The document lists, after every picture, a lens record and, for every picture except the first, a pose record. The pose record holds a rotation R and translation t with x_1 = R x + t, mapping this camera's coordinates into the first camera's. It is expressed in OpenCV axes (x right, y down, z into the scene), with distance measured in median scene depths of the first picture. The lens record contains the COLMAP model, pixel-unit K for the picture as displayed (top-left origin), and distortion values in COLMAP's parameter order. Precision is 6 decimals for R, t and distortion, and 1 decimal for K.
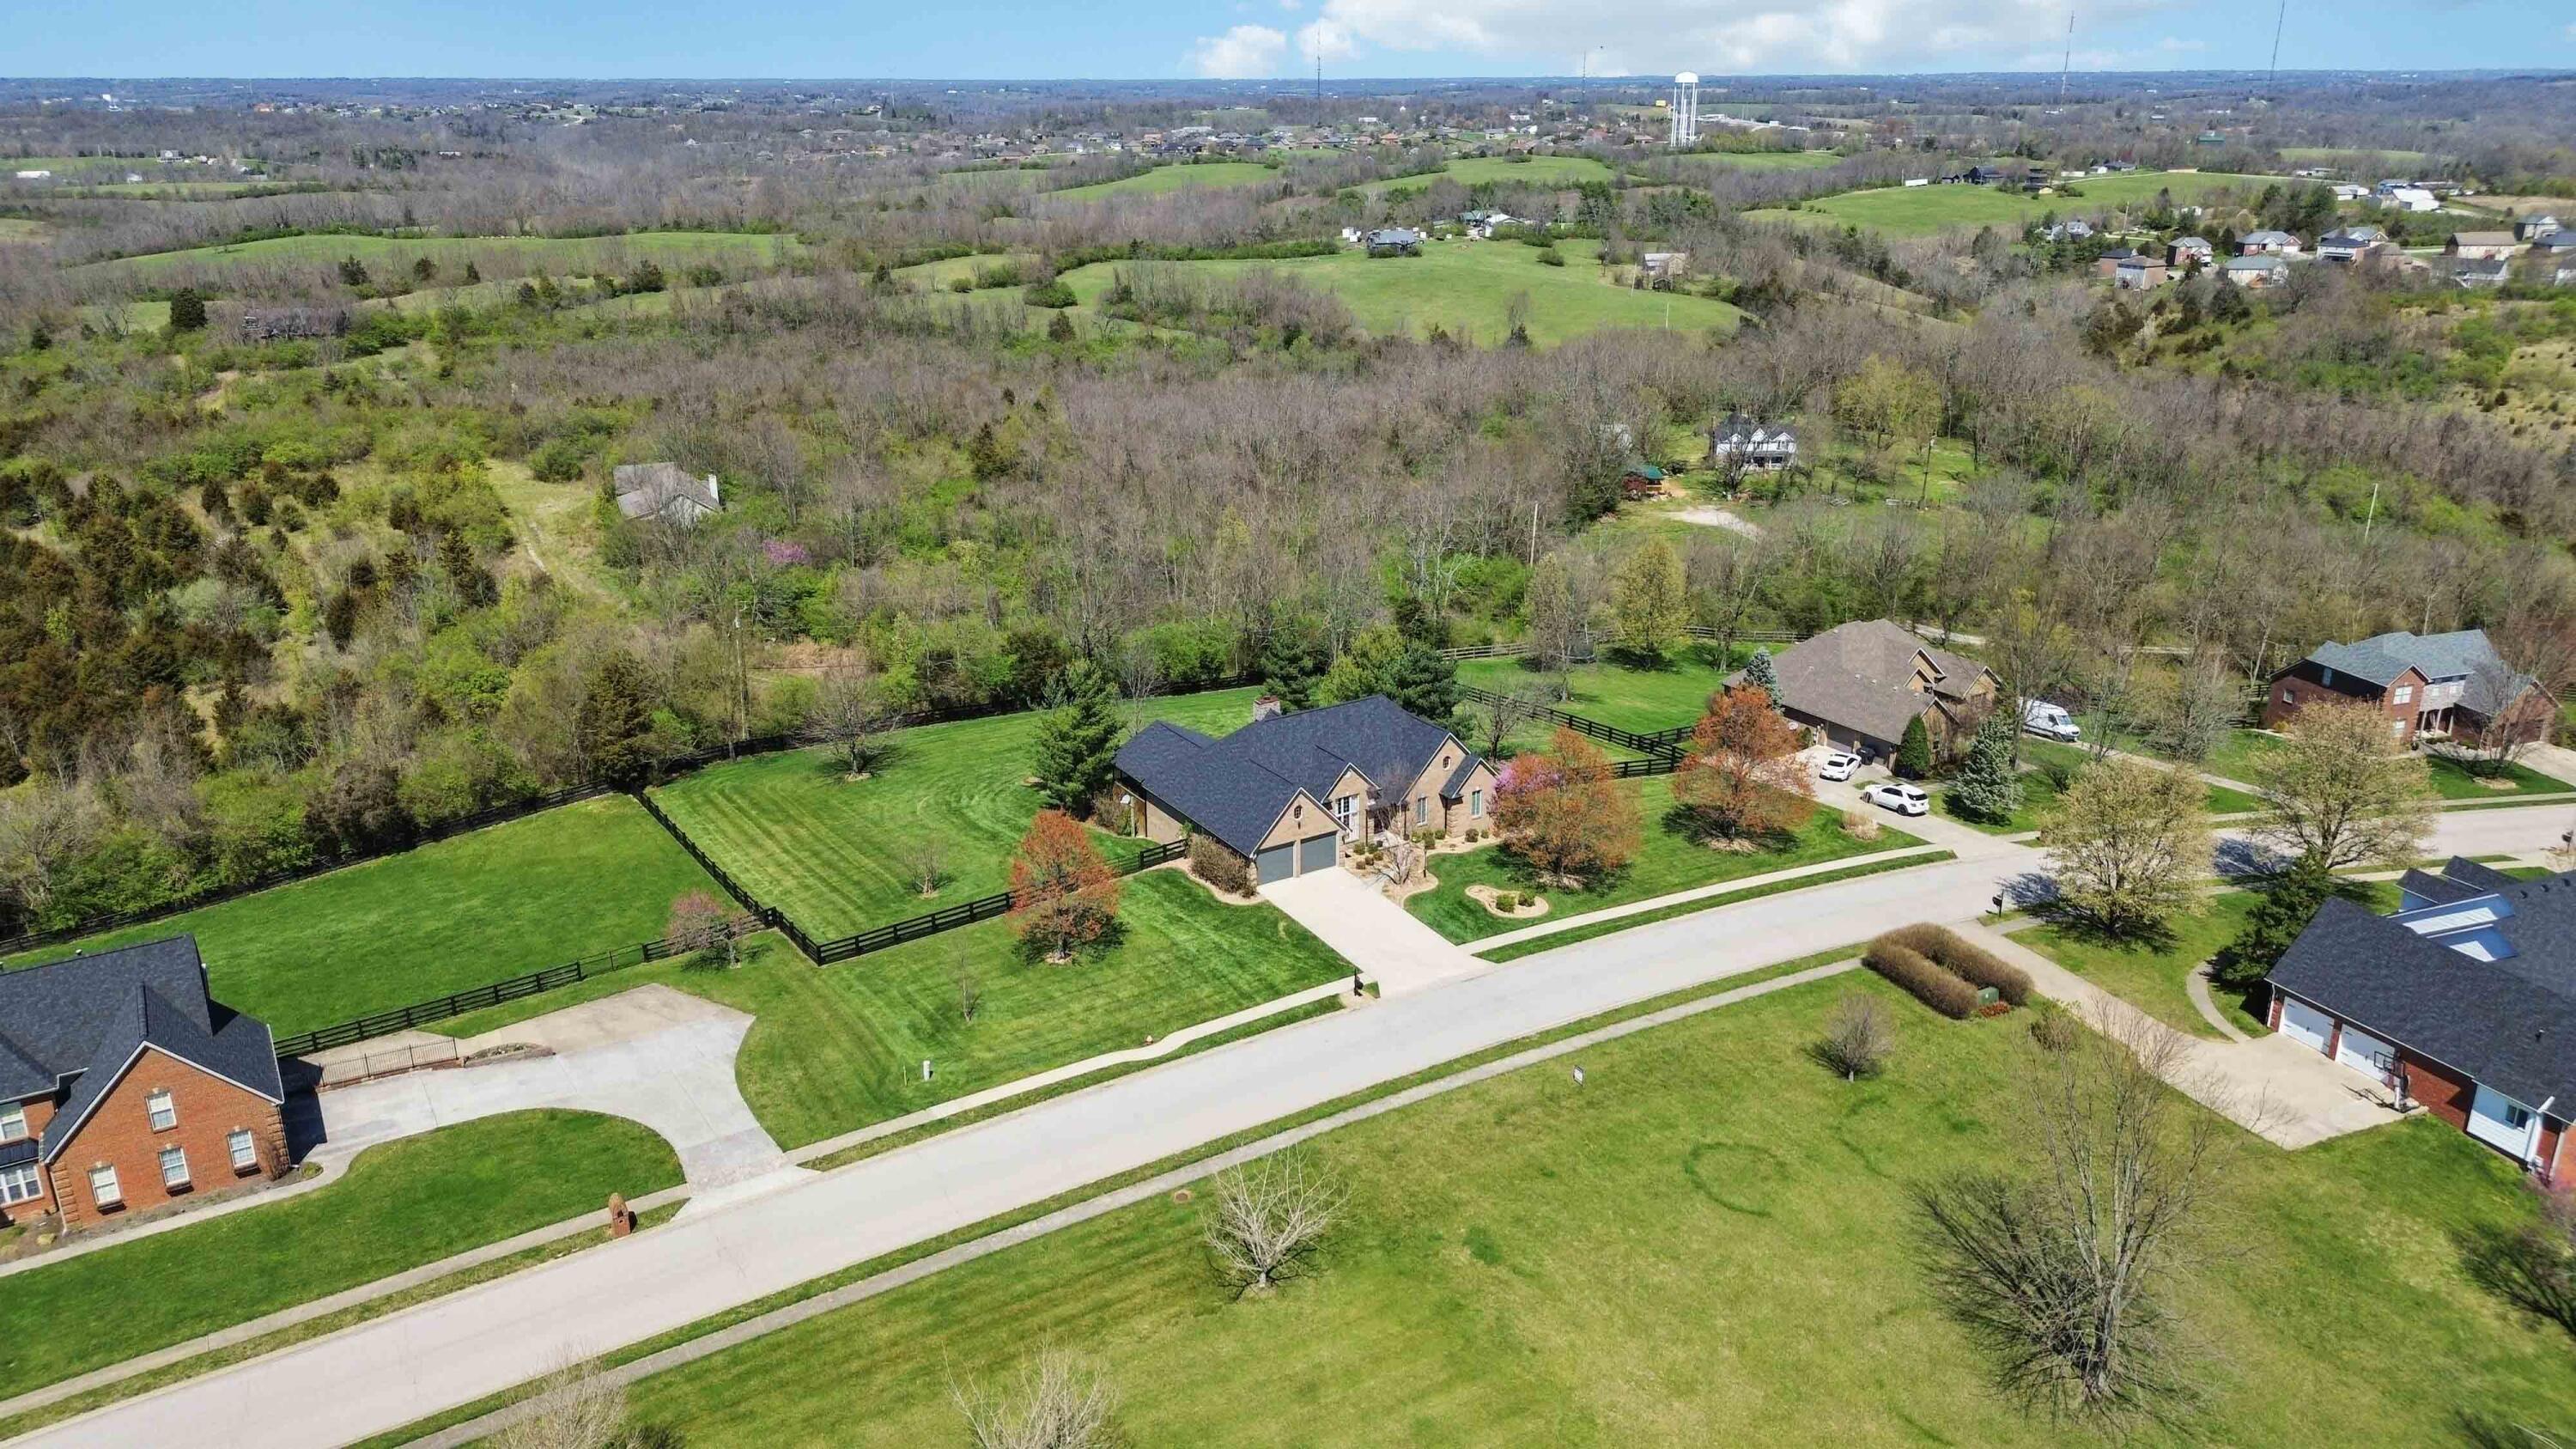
lens RADIAL K [[1800.7, 0, 1276.5], [0, 1800.7, 729.4], [0, 0, 1]] dist [0.062153, -0.056896]
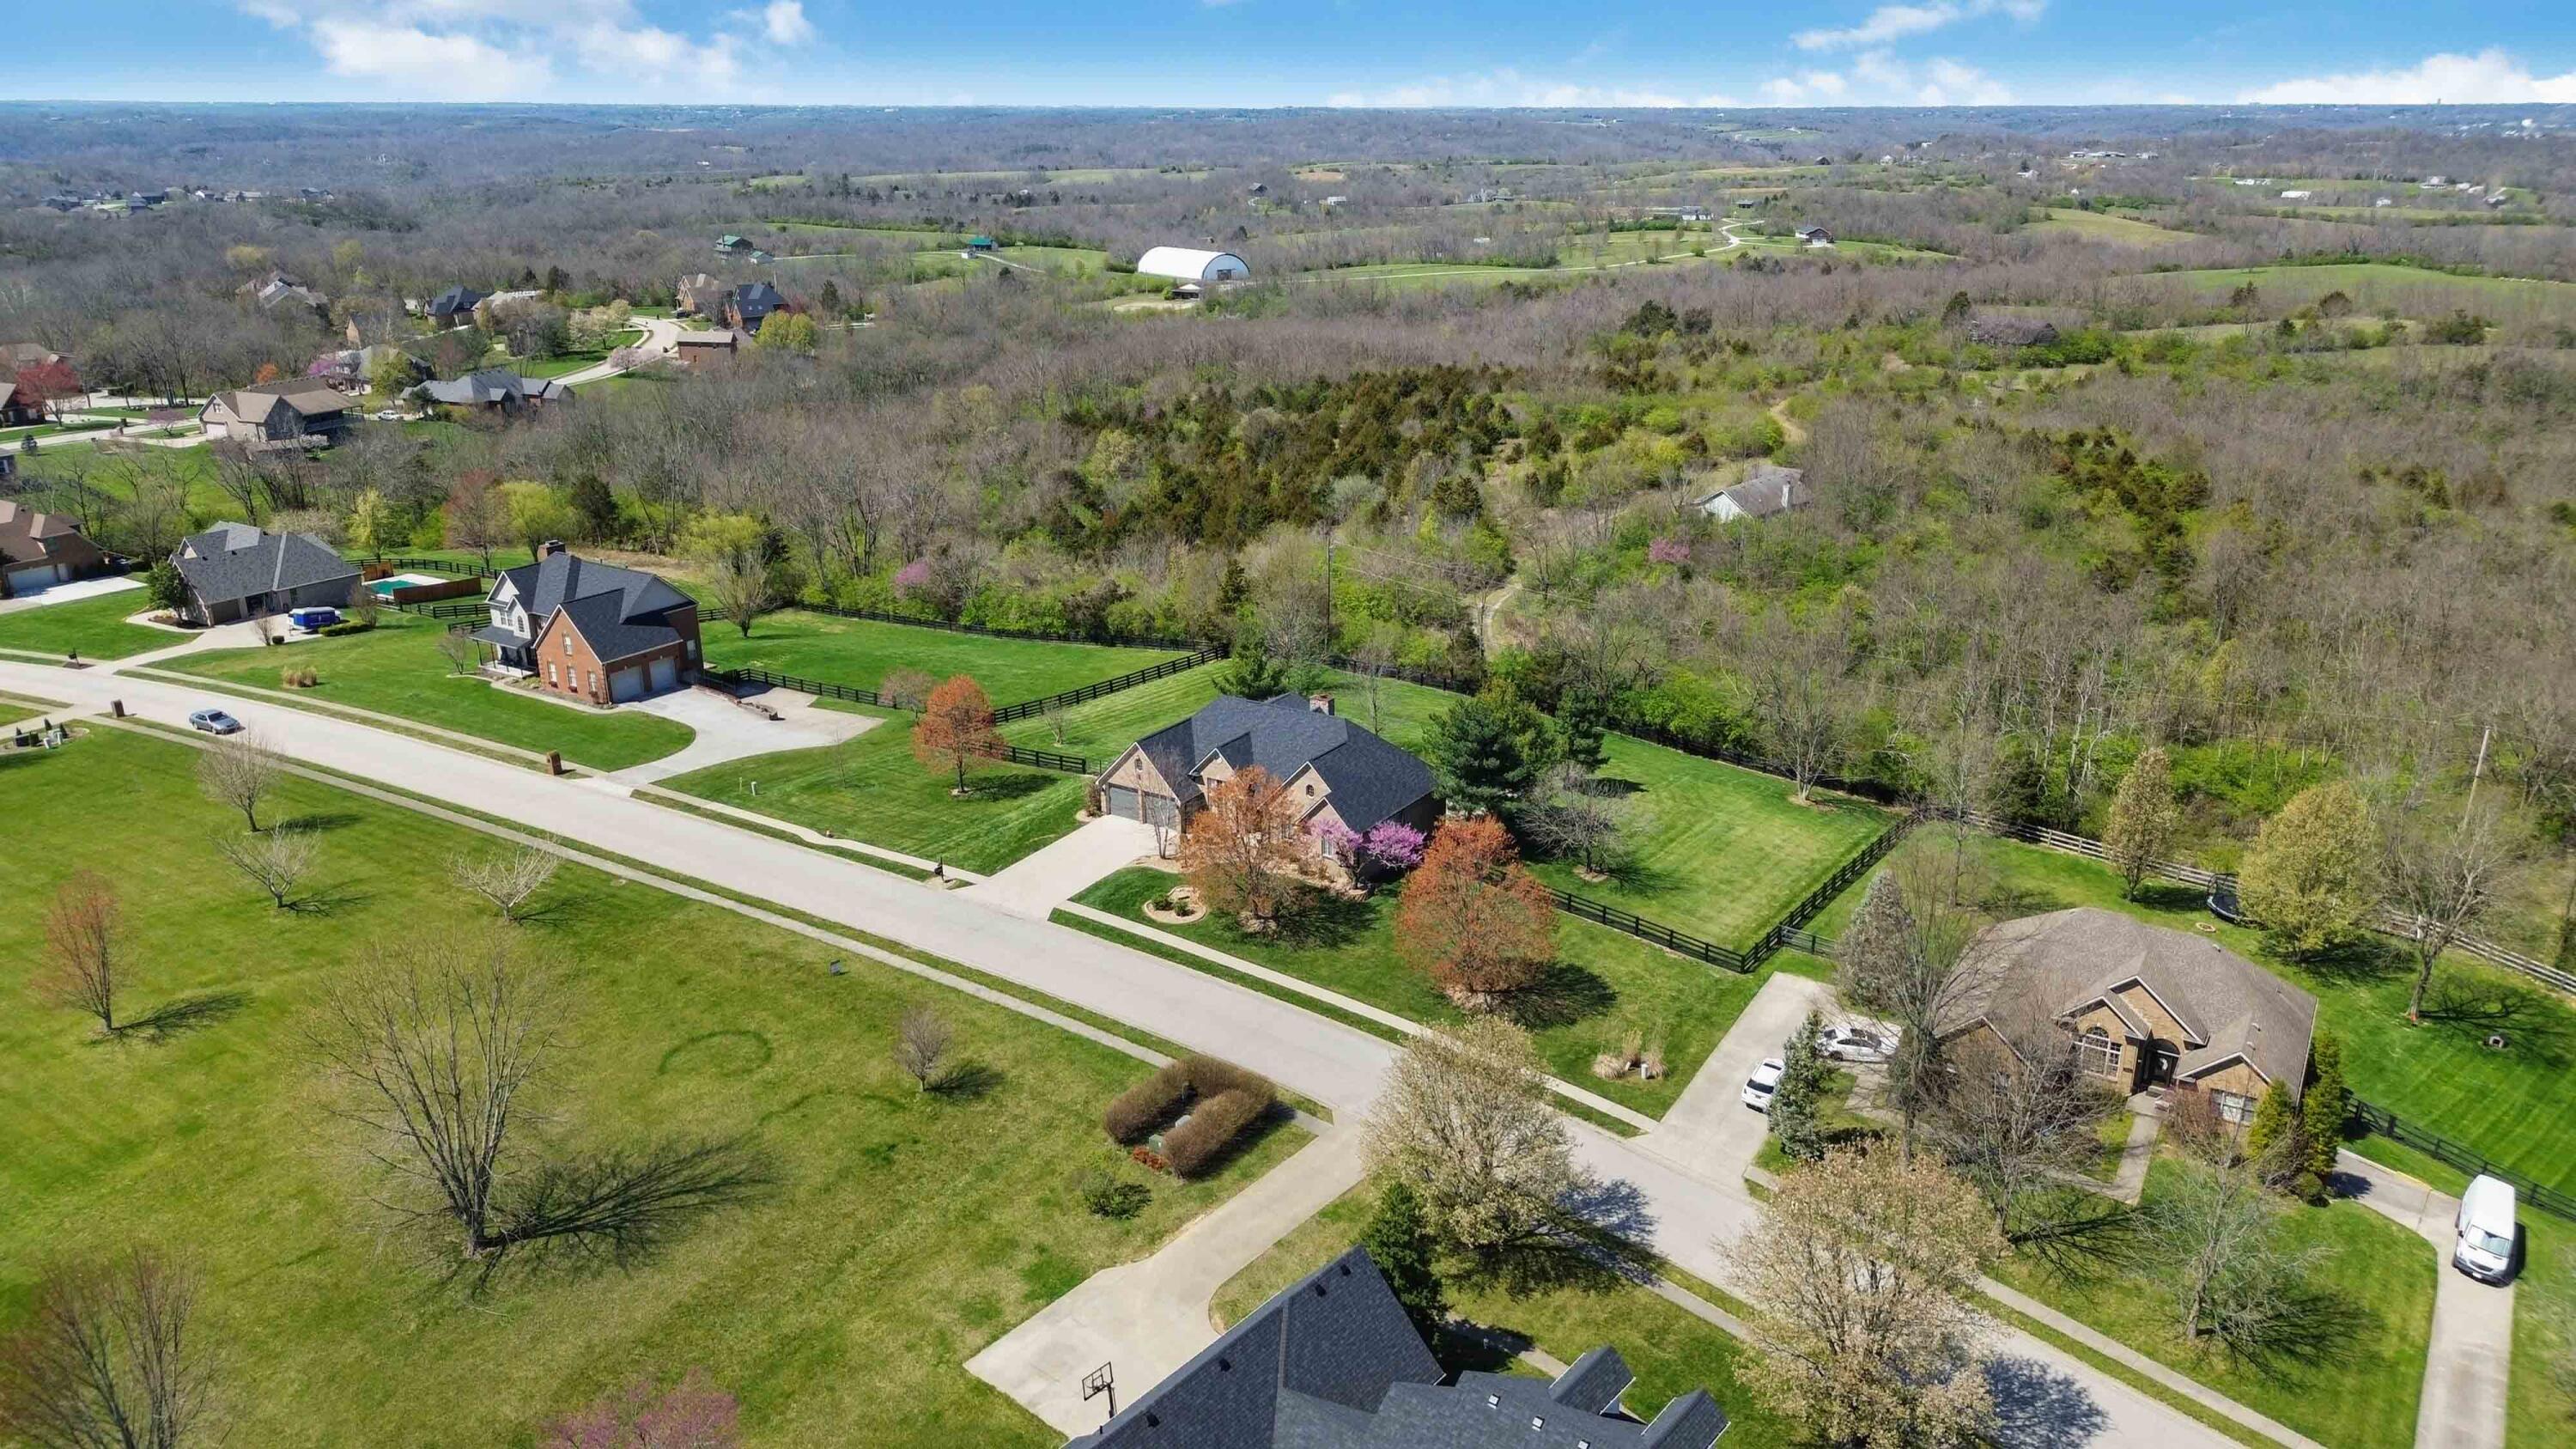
lens RADIAL K [[1807.7, 0, 1313.7], [0, 1807.7, 739.1], [0, 0, 1]] dist [0.061338, -0.066172]
pose [[0.439456, 0.300270, -0.846591, 0.889566], [-0.307250, 0.935874, 0.172447, -0.173478], [0.844083, 0.184332, 0.503533, 0.457288]]
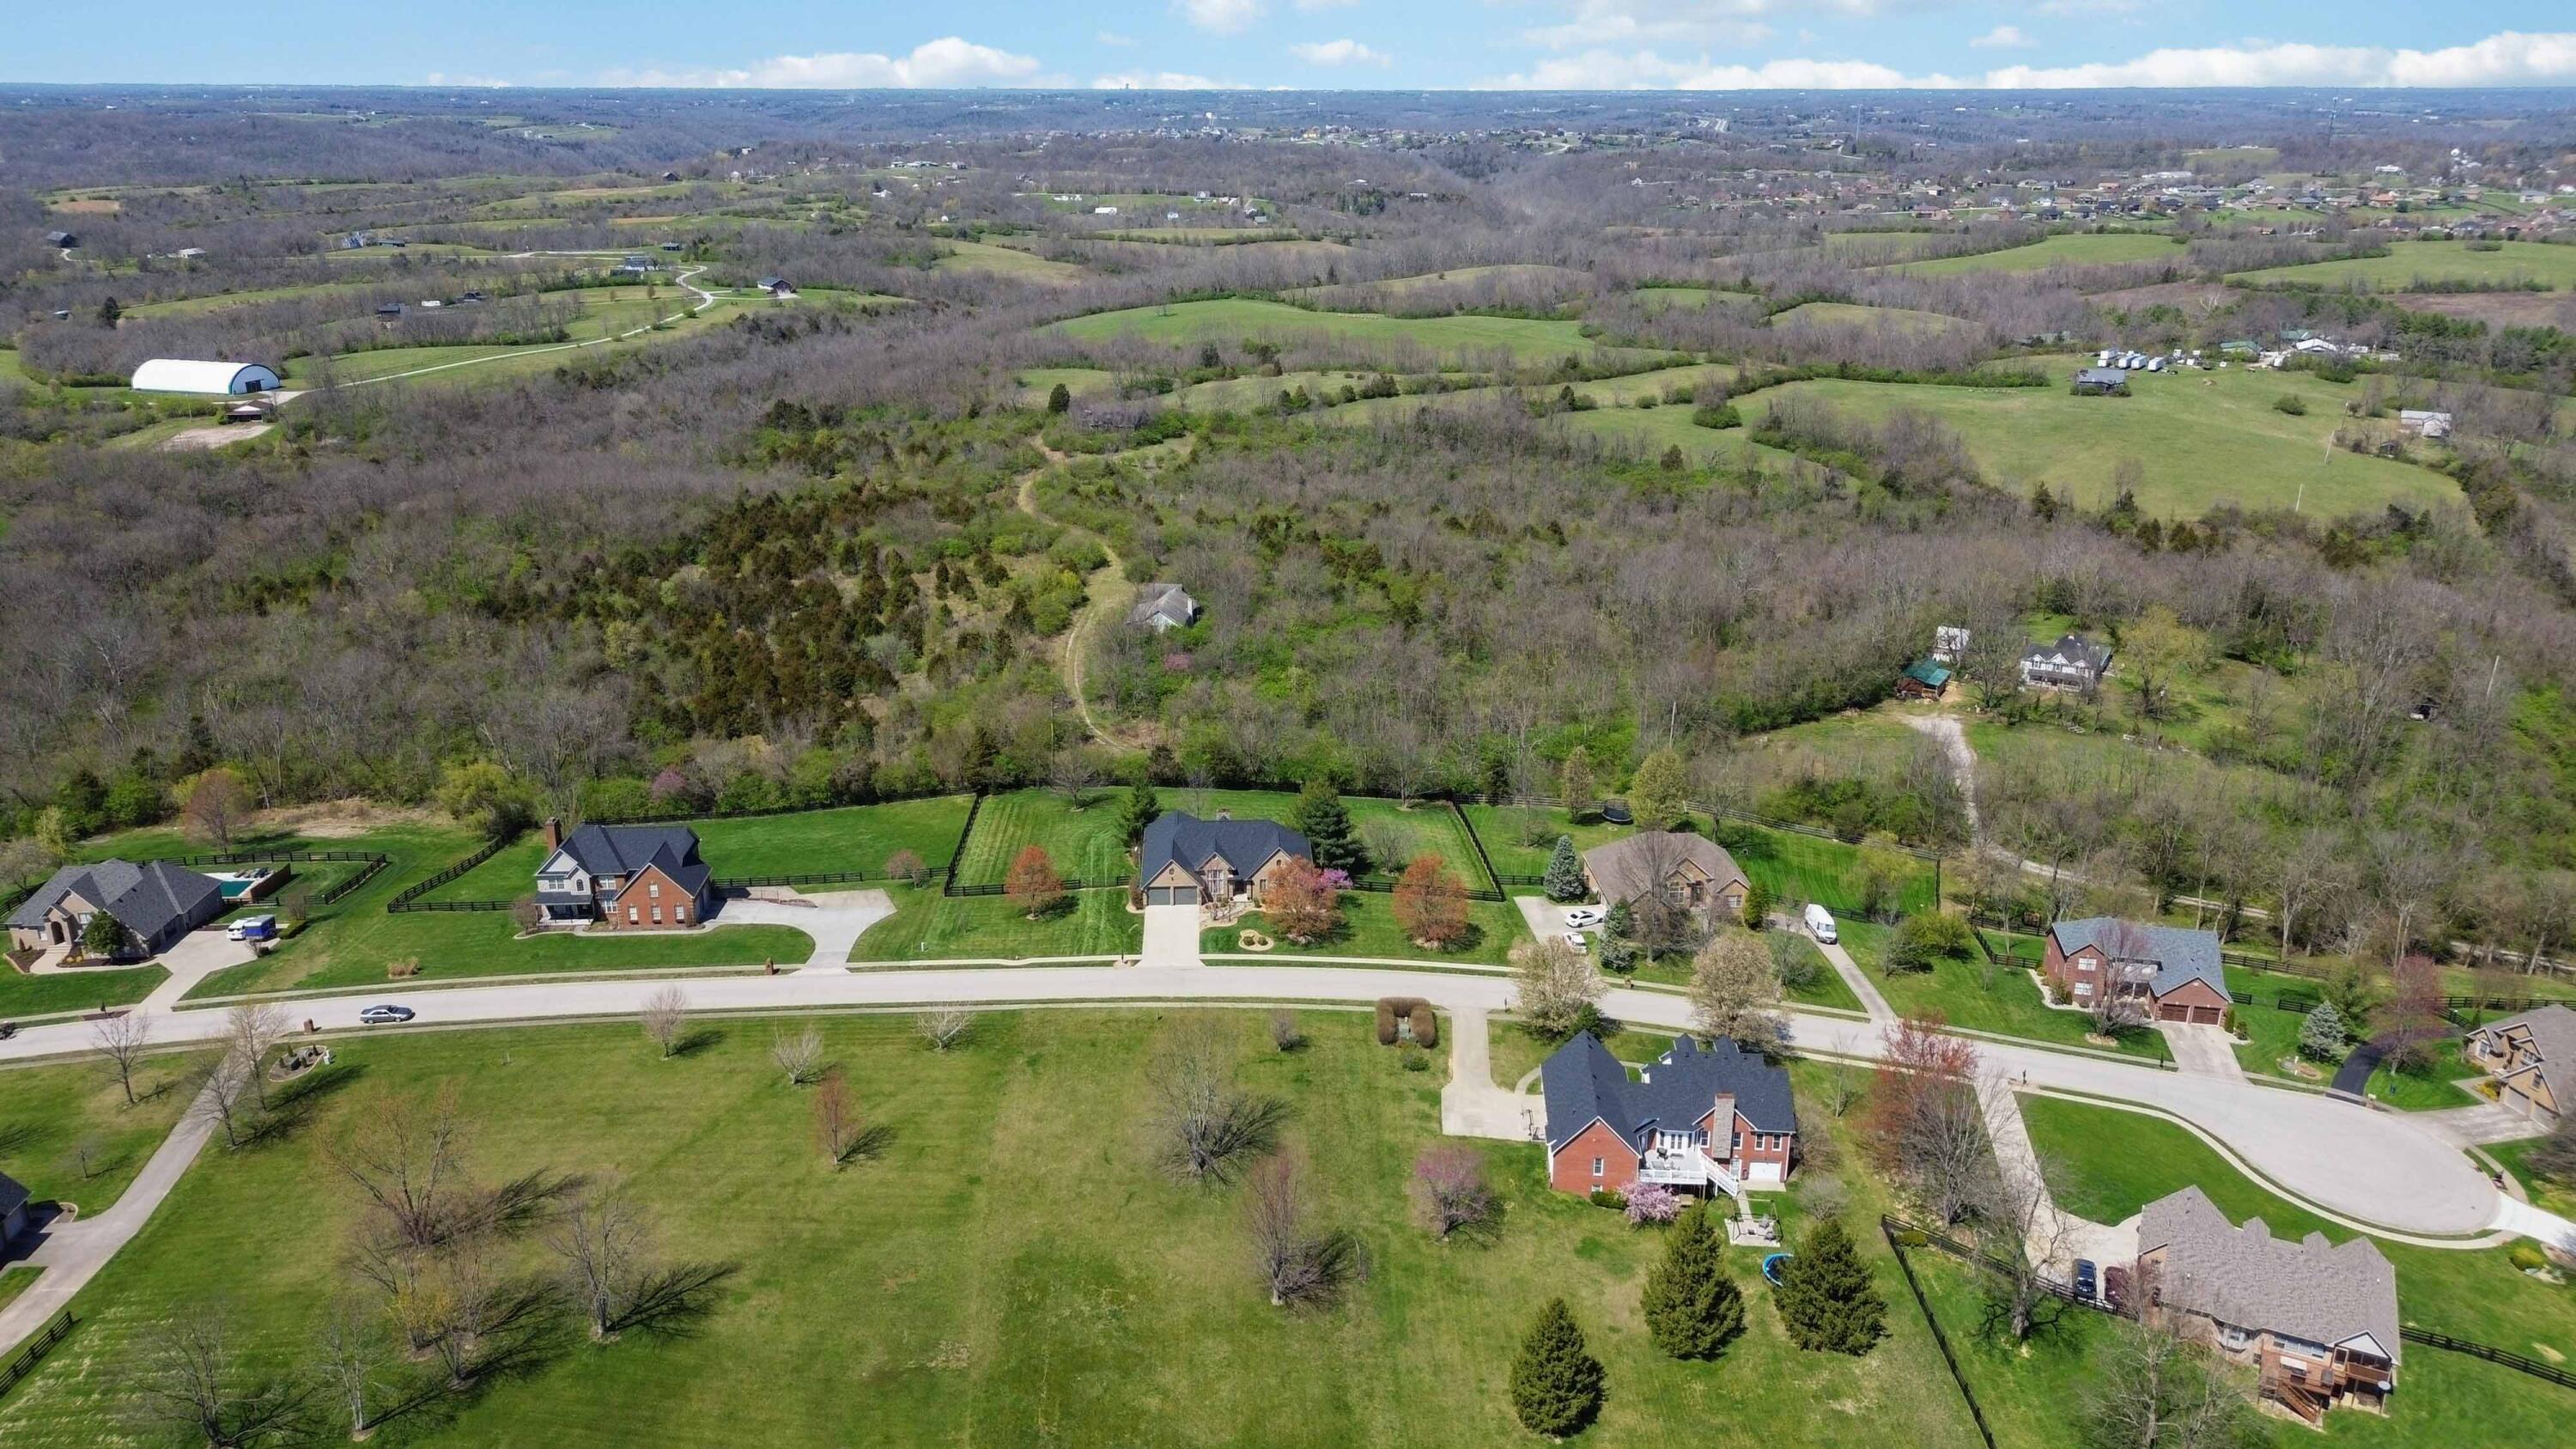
lens RADIAL K [[1822.4, 0, 1288.0], [0, 1822.4, 724.5], [0, 0, 1]] dist [0.091228, -0.132076]
pose [[0.873512, 0.164286, -0.458244, 0.871441], [-0.169433, 0.985079, 0.030187, -0.167042], [0.456365, 0.051273, 0.888314, -0.605623]]
